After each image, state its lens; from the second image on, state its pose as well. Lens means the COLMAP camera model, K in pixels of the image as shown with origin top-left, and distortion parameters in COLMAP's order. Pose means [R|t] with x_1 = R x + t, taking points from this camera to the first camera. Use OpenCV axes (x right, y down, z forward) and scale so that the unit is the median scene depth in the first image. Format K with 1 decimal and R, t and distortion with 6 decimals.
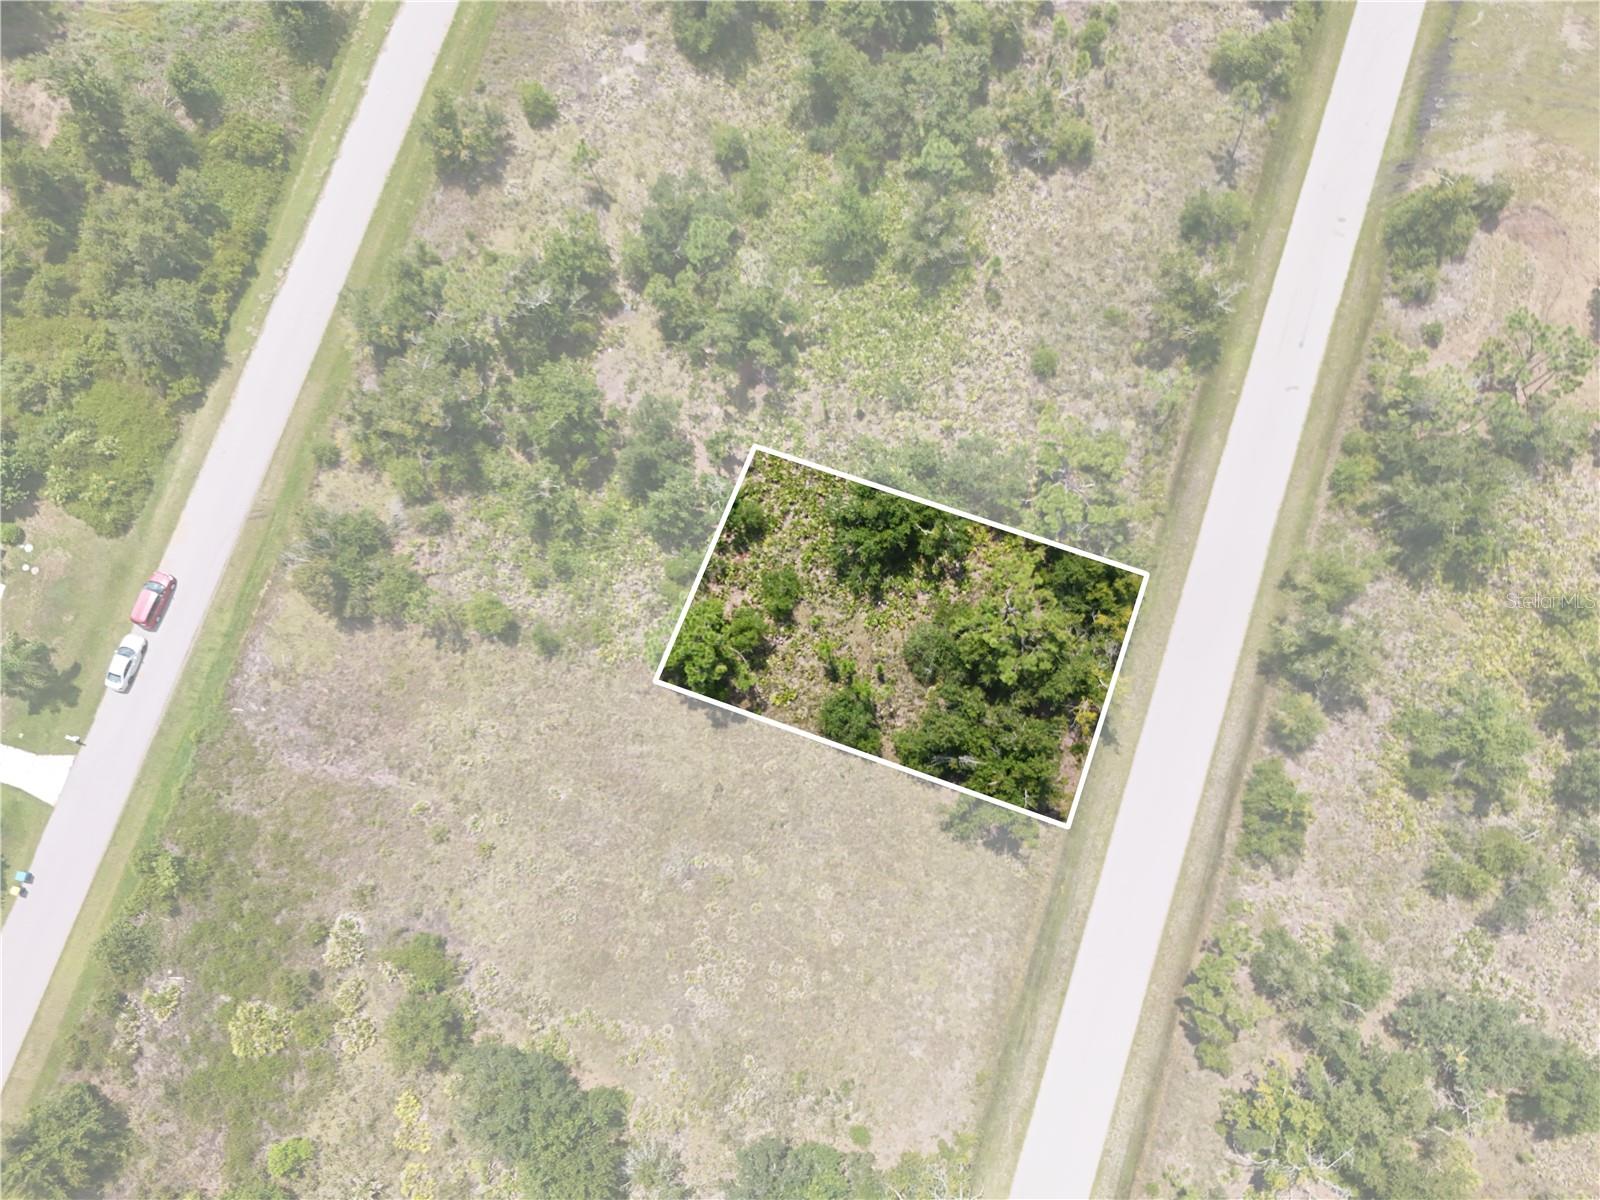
lens RADIAL K [[1167.6, 0, 800.0], [0, 1167.6, 600.0], [0, 0, 1]] dist [0.071954, -0.061971]
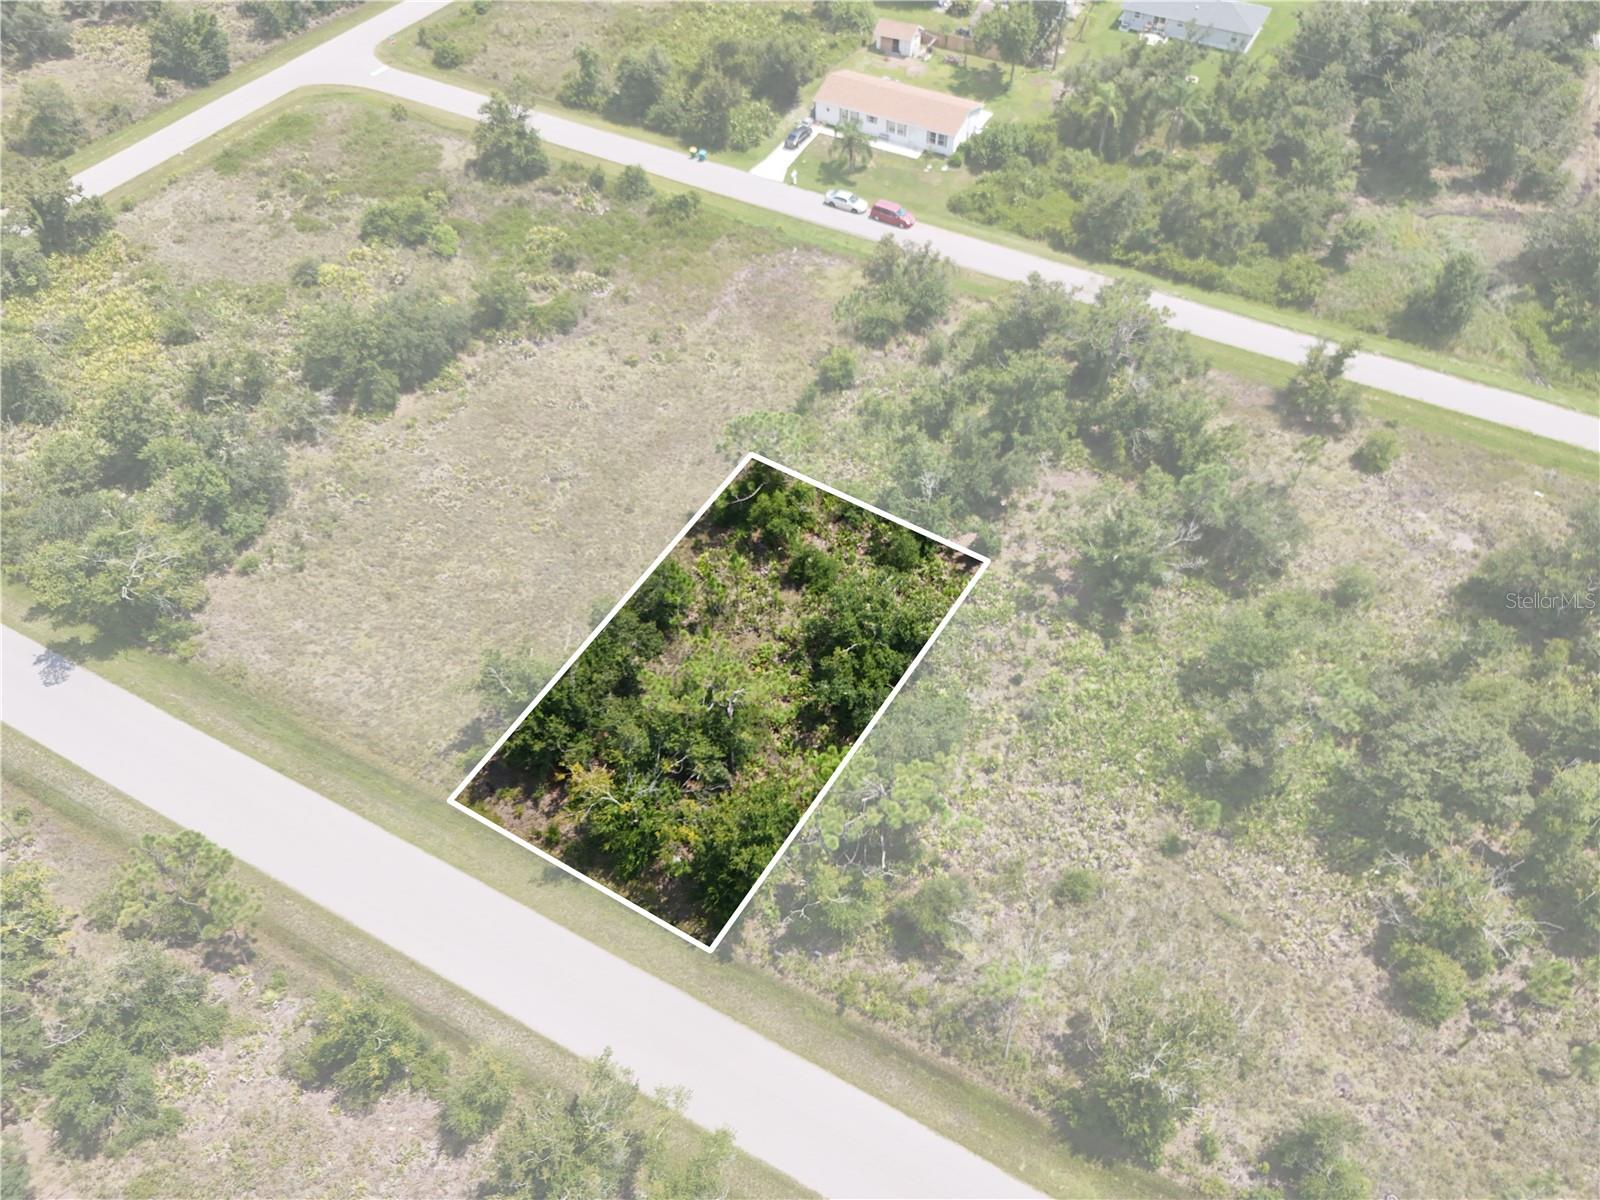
lens RADIAL K [[1203.7, 0, 799.7], [0, 1203.7, 551.6], [0, 0, 1]] dist [0.033501, -0.005623]
pose [[-0.173380, 0.723484, -0.668214, 0.594703], [-0.974089, -0.025925, 0.224675, -0.203467], [0.145225, 0.689854, 0.709233, 0.322605]]
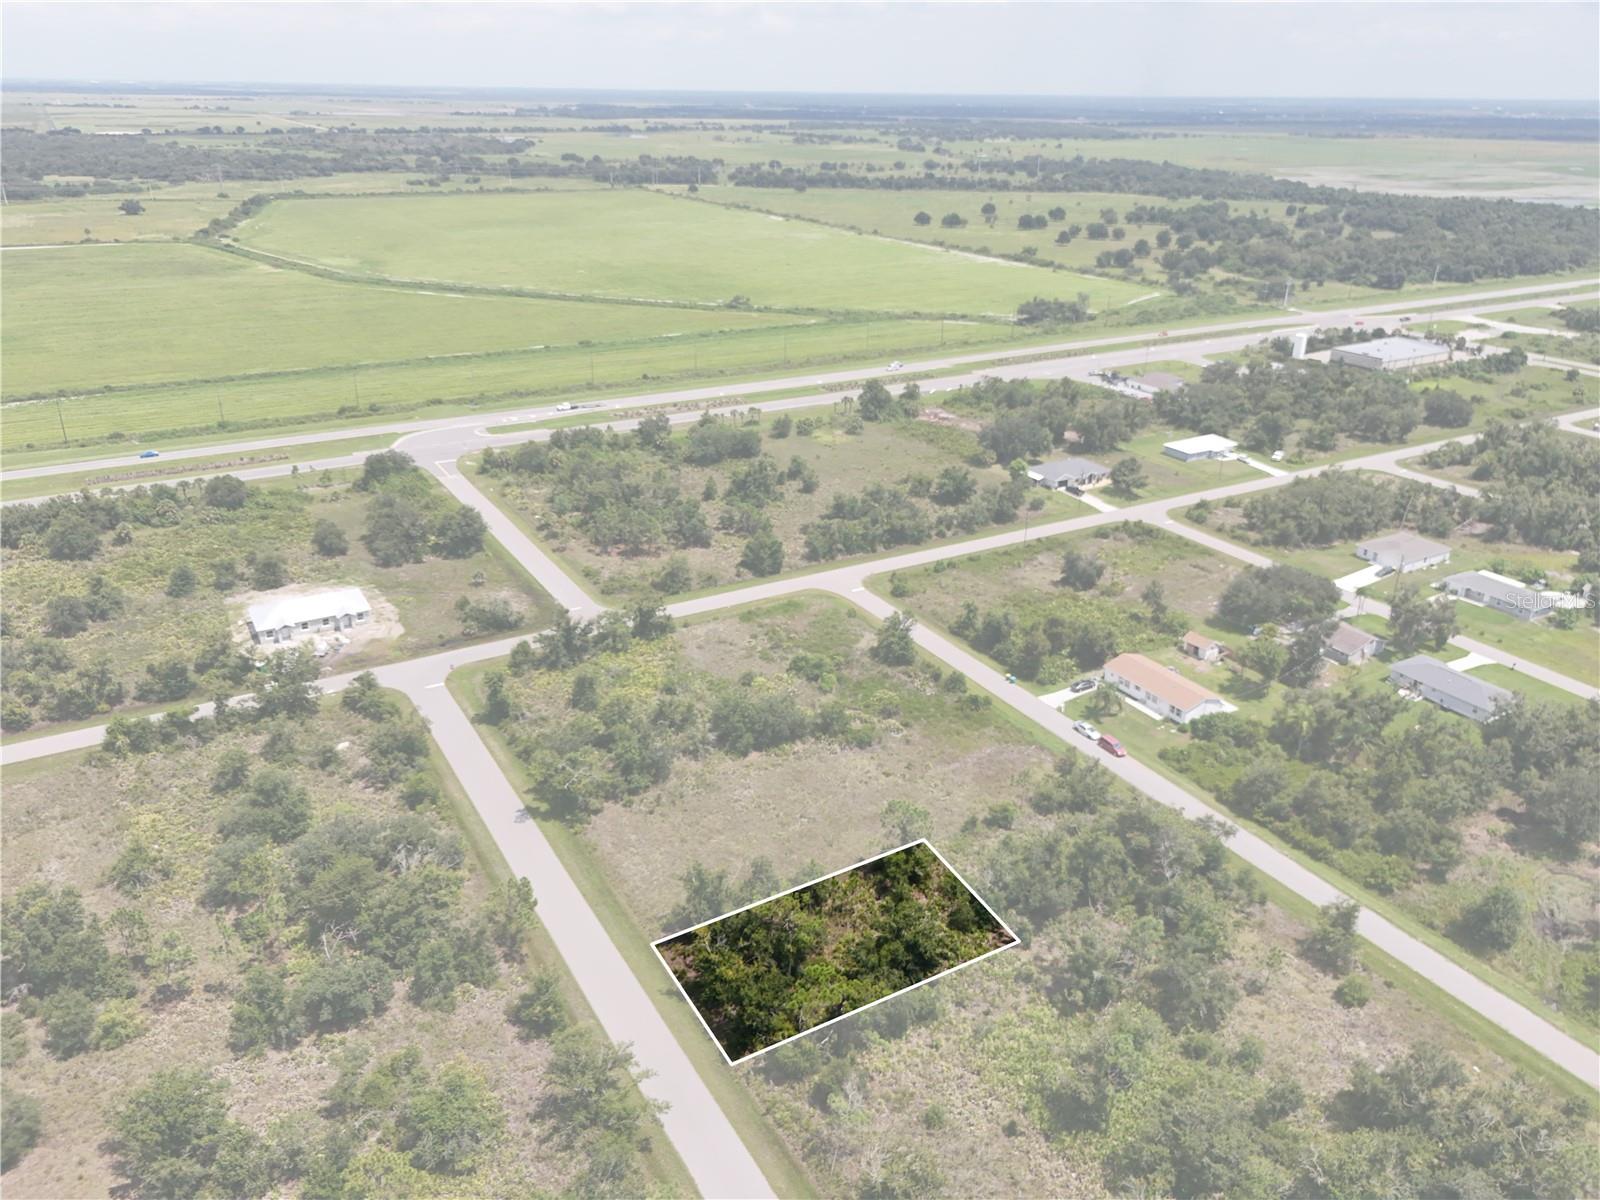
lens RADIAL K [[1167.6, 0, 800.0], [0, 1167.6, 600.0], [0, 0, 1]] dist [0.071954, -0.061971]
pose [[-0.662205, 0.303641, -0.685045, 0.928205], [-0.741195, -0.131136, 0.658357, -0.797883], [0.110070, 0.943719, 0.311896, 0.183245]]
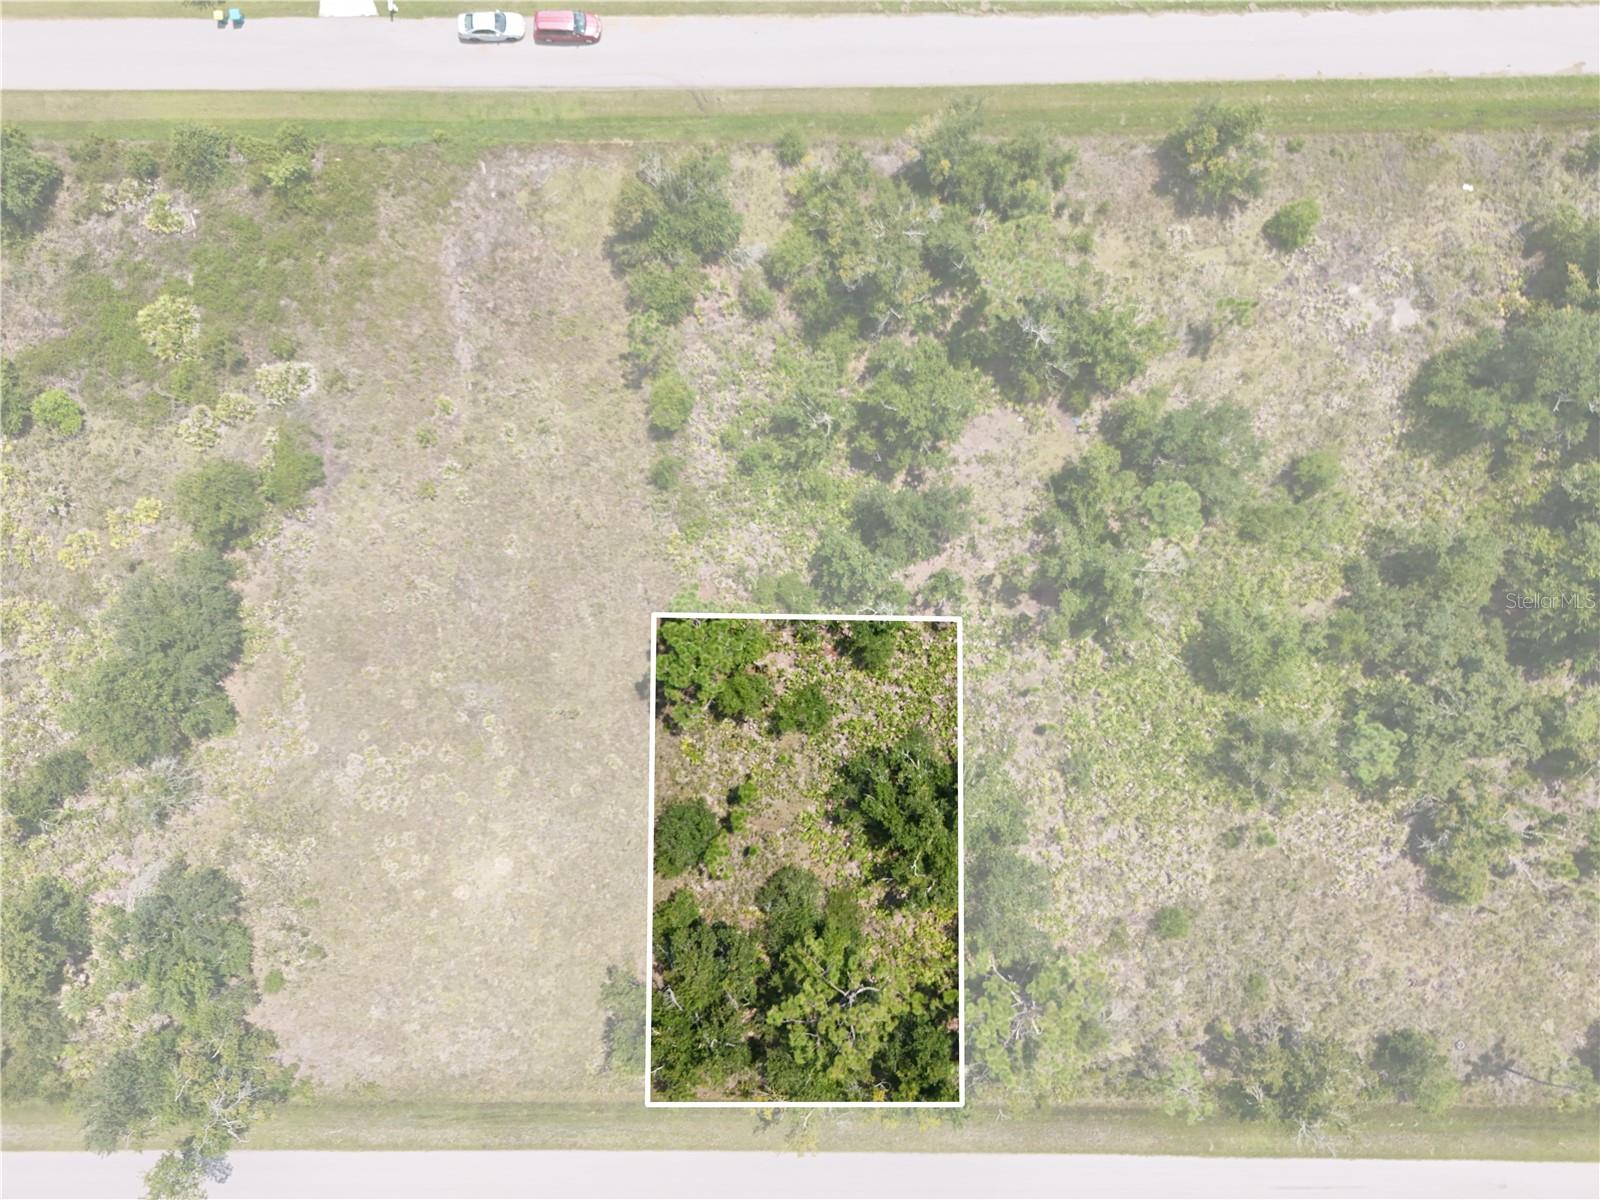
lens RADIAL K [[1167.6, 0, 800.0], [0, 1167.6, 600.0], [0, 0, 1]] dist [0.071954, -0.061971]
pose [[0.320791, 0.947150, -0.000349, -0.094156], [-0.932968, 0.316051, 0.172288, -0.176816], [0.163293, -0.054942, 0.985047, 0.153207]]
